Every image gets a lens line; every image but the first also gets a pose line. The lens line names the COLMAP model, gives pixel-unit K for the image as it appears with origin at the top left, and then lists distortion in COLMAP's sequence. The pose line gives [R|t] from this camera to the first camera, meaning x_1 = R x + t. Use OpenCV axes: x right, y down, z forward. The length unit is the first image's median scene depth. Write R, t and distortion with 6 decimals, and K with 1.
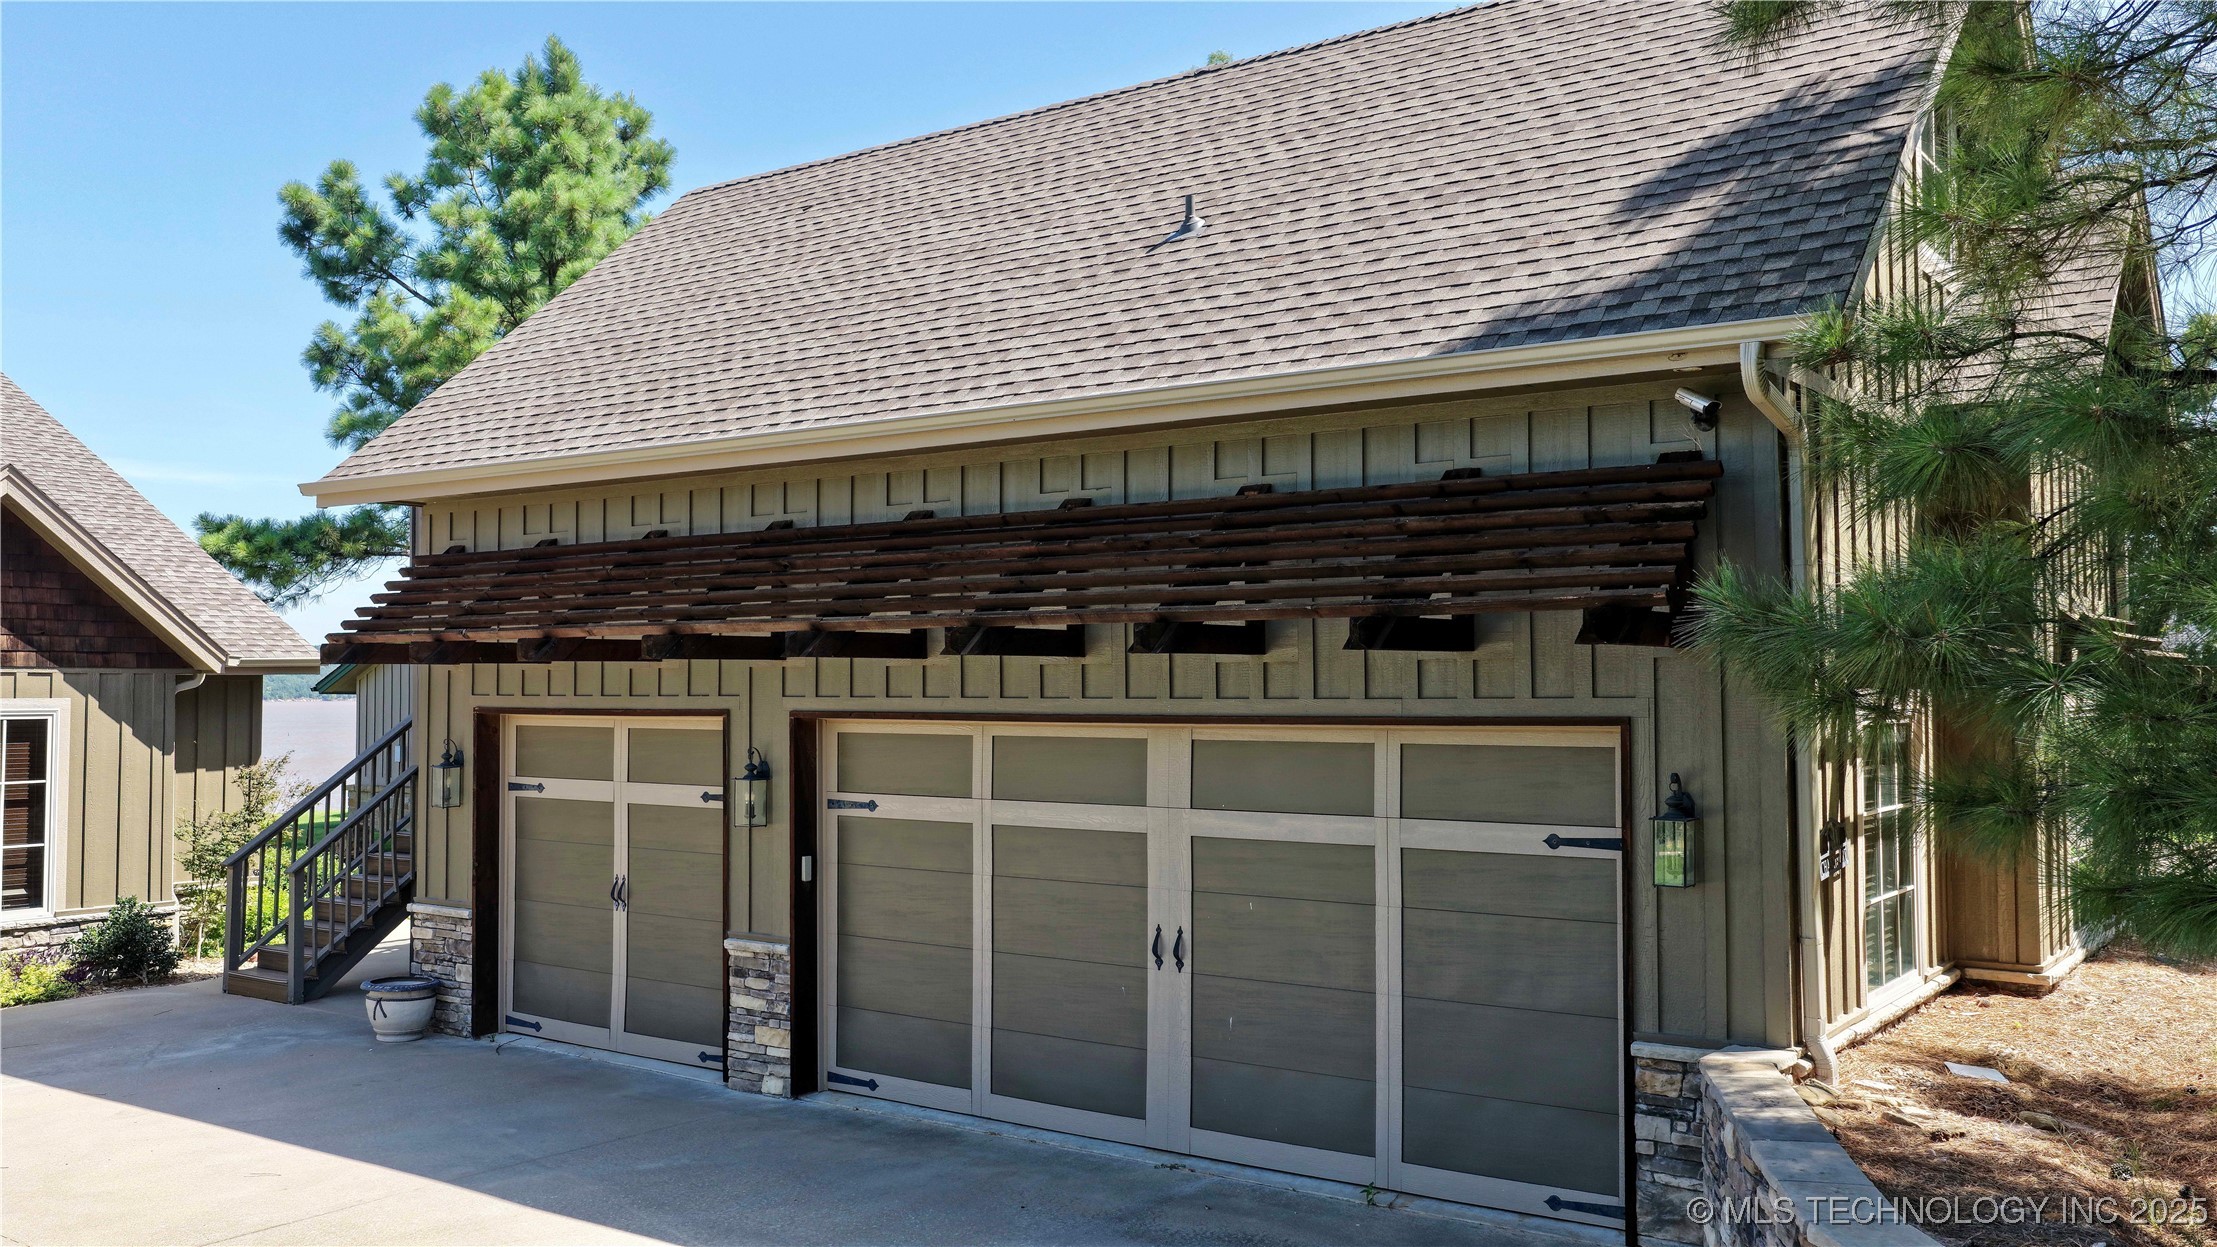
lens RADIAL K [[1830.5, 0, 1108.7], [0, 1830.5, 619.8], [0, 0, 1]] dist [-0.001979, 0.021579]
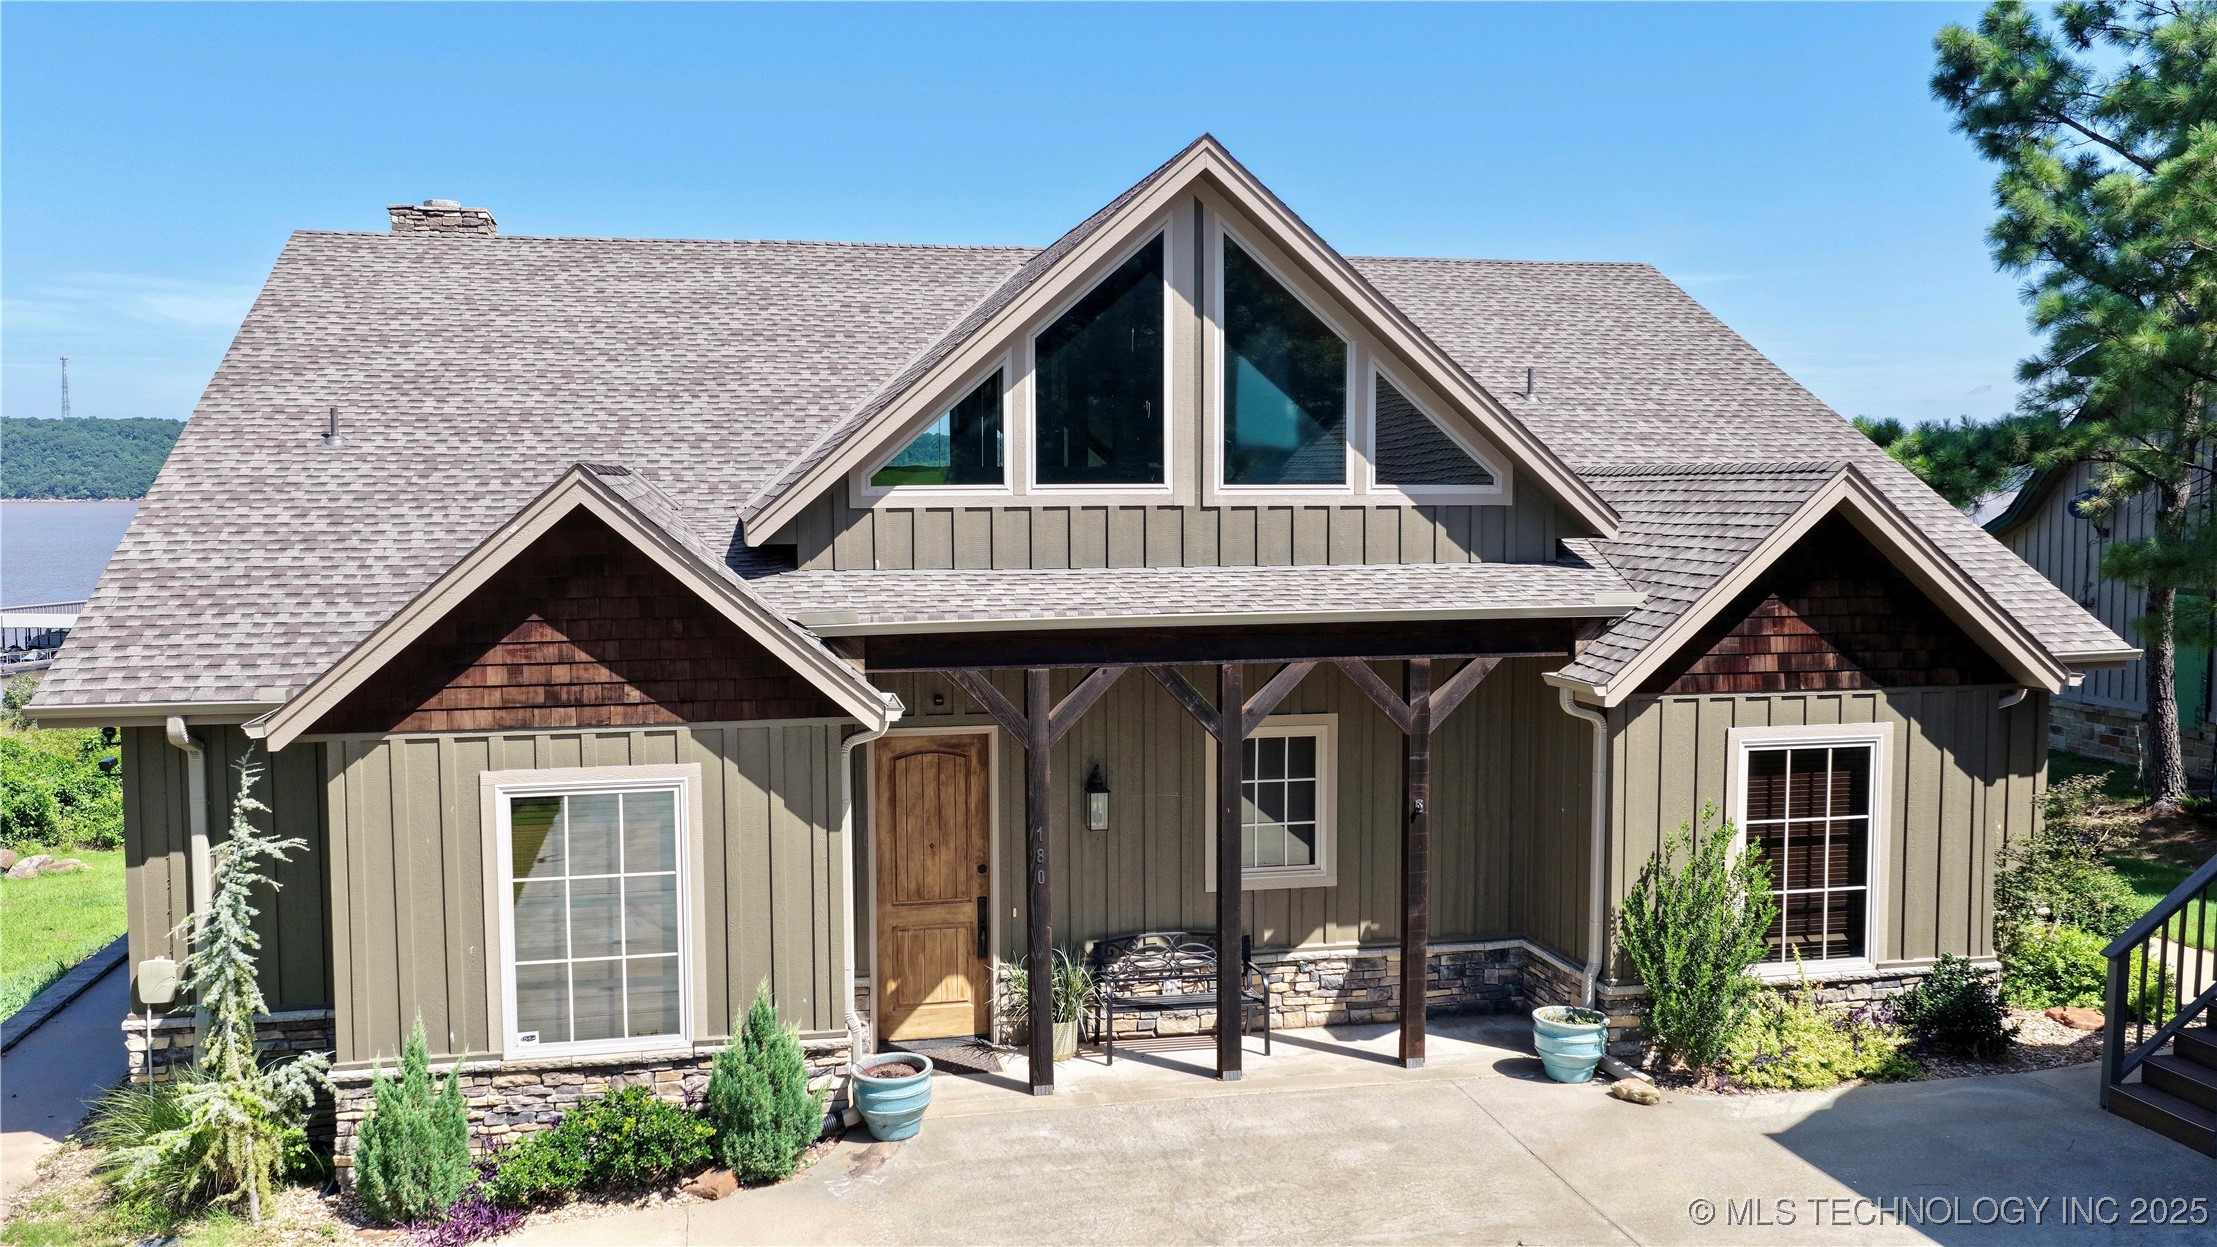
lens RADIAL K [[1830.5, 0, 1112.1], [0, 1830.5, 625.3], [0, 0, 1]] dist [-0.001979, 0.021579]
pose [[0.740829, 0.051846, -0.669690, -0.252105], [0.024757, 0.994232, 0.104358, -0.098848], [0.671238, -0.093891, 0.735272, 0.113844]]
